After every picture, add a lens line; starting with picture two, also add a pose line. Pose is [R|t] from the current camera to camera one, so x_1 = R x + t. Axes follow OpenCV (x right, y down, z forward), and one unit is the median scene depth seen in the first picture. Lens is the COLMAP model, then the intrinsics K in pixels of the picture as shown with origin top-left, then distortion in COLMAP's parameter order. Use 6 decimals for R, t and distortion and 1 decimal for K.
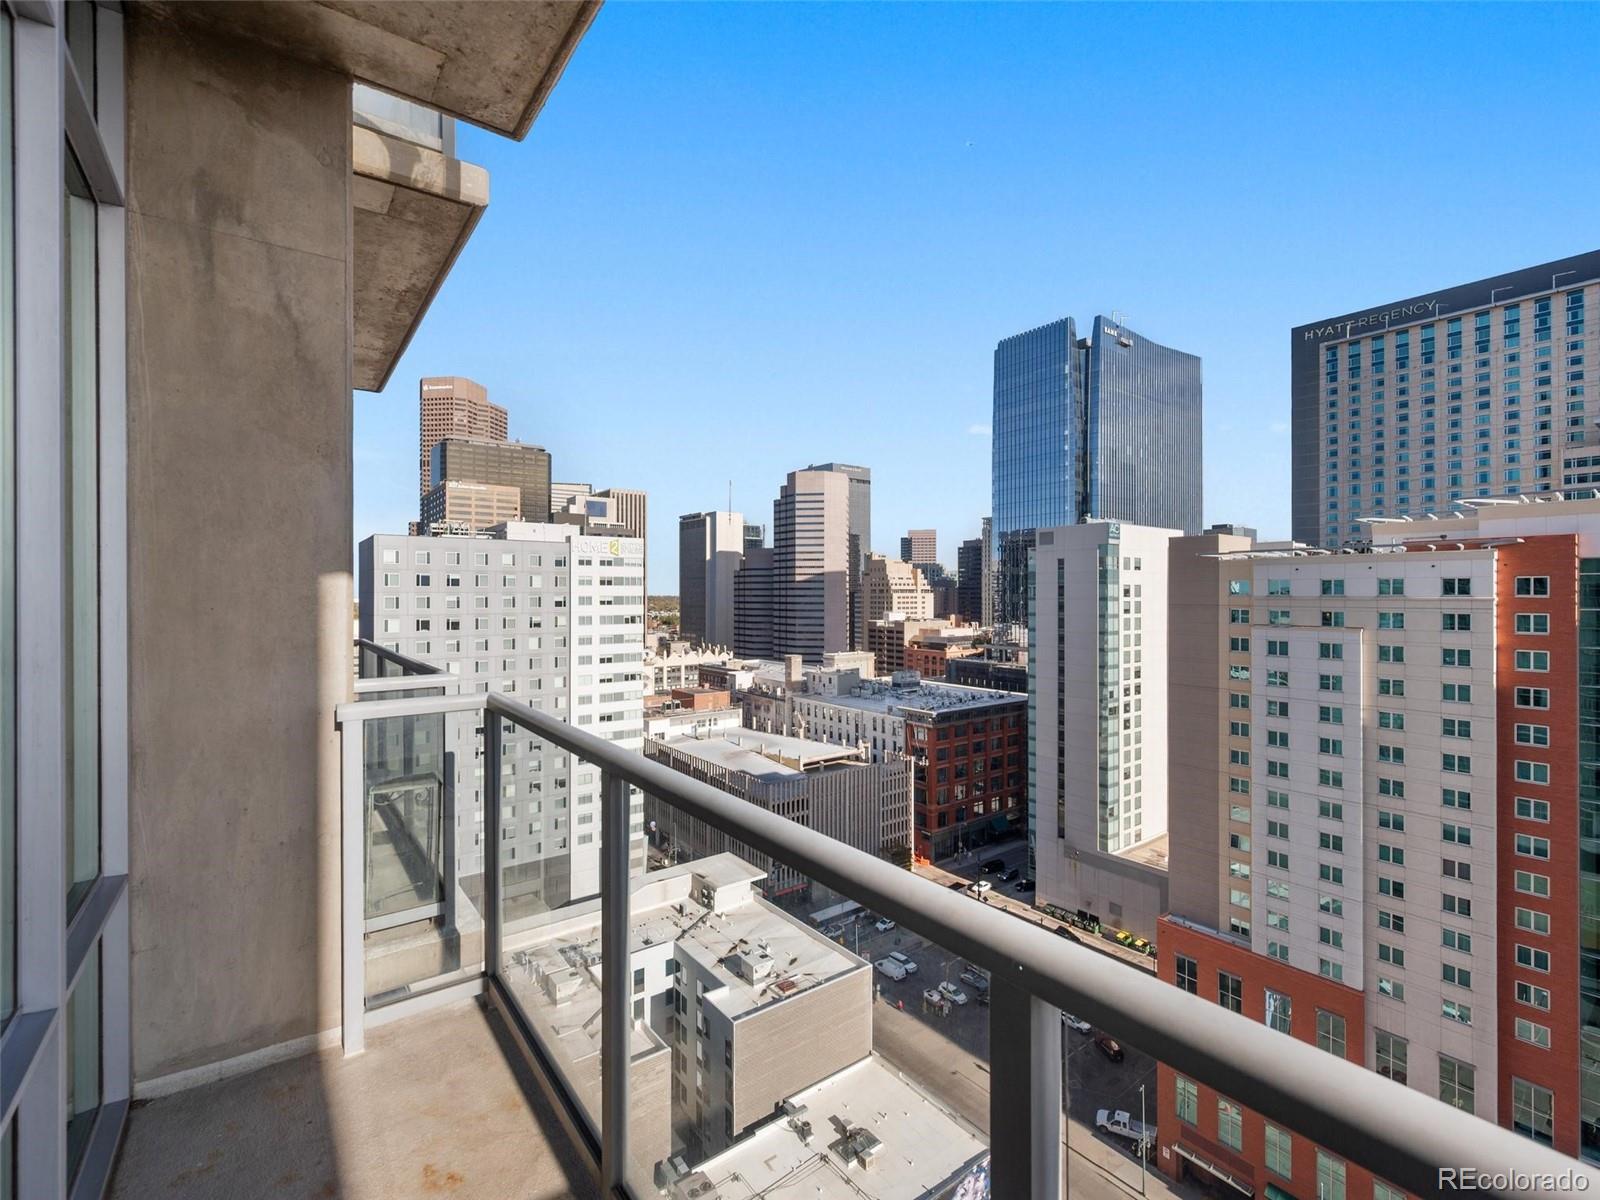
lens RADIAL K [[715.4, 0, 806.6], [0, 715.4, 595.9], [0, 0, 1]] dist [-0.000136, -0.000319]
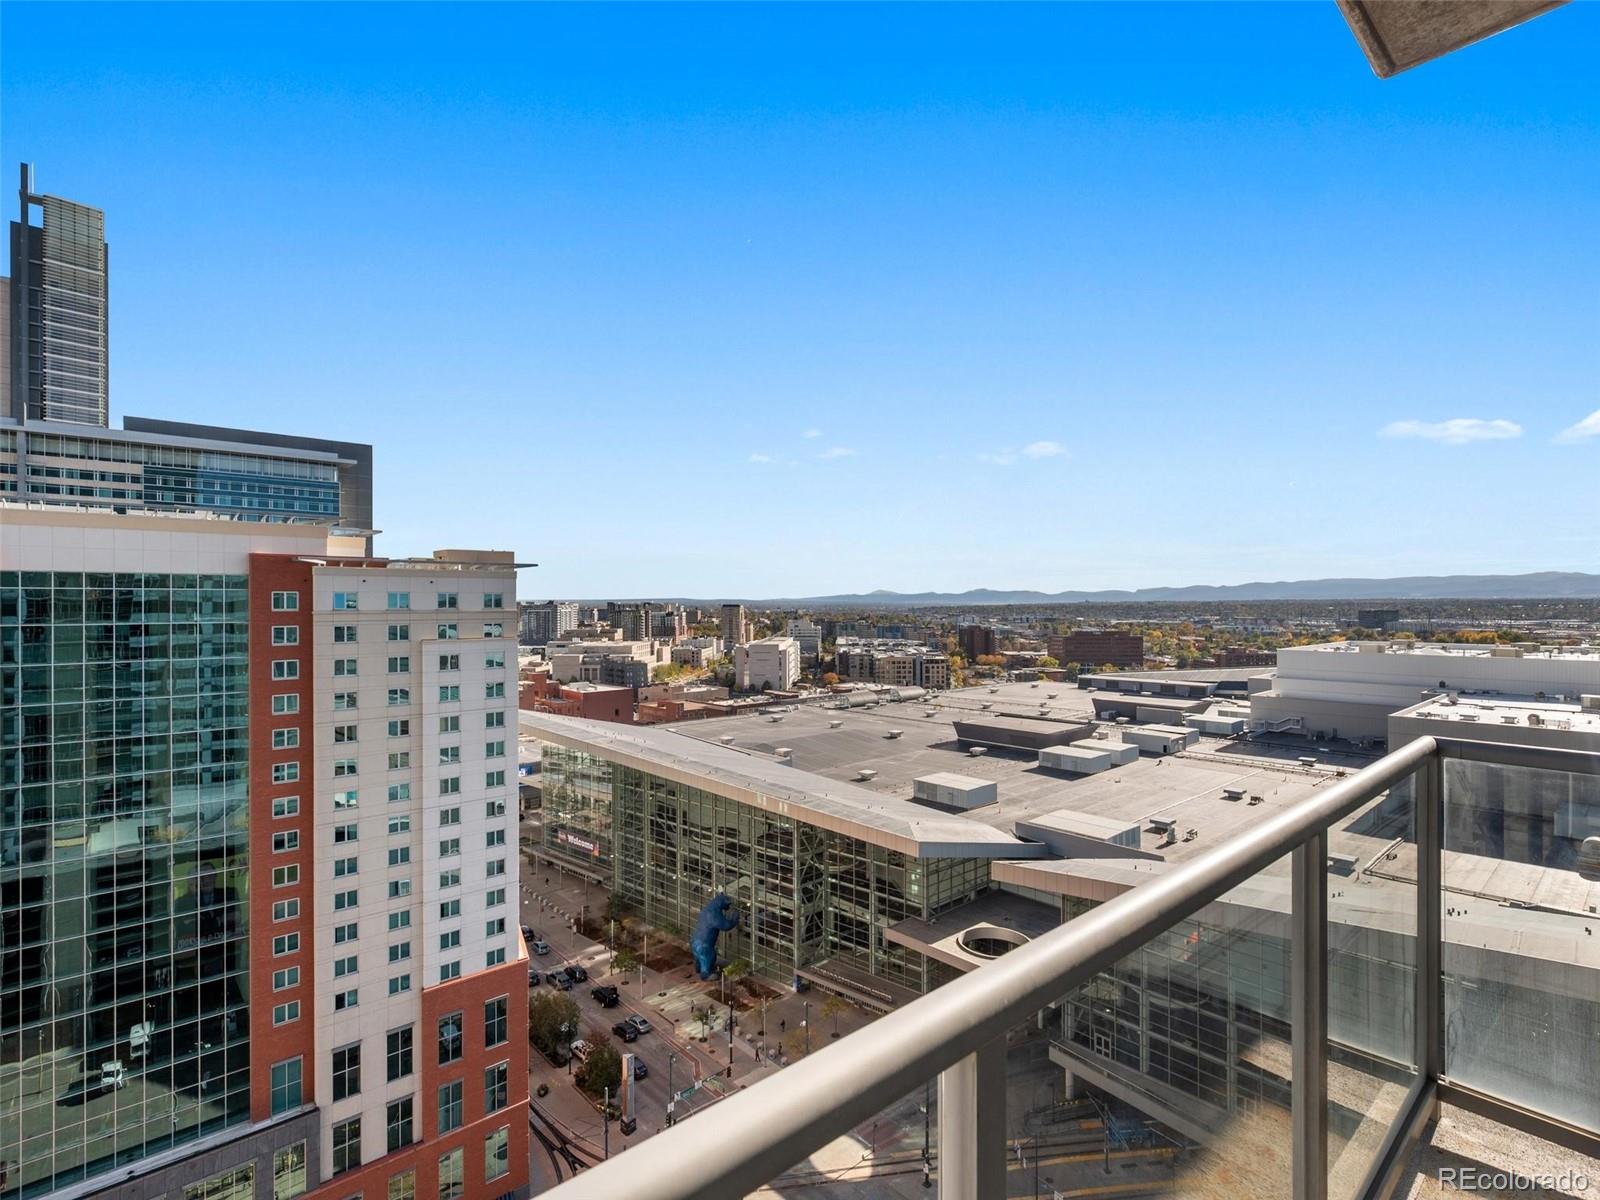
lens RADIAL K [[787.7, 0, 800.0], [0, 787.7, 600.0], [0, 0, 1]] dist [0.002937, 0.000169]
pose [[-0.083326, 0.006507, 0.996501, -0.463023], [0.007186, 0.999957, -0.005929, -0.002634], [-0.996496, 0.006667, -0.083369, 0.598263]]
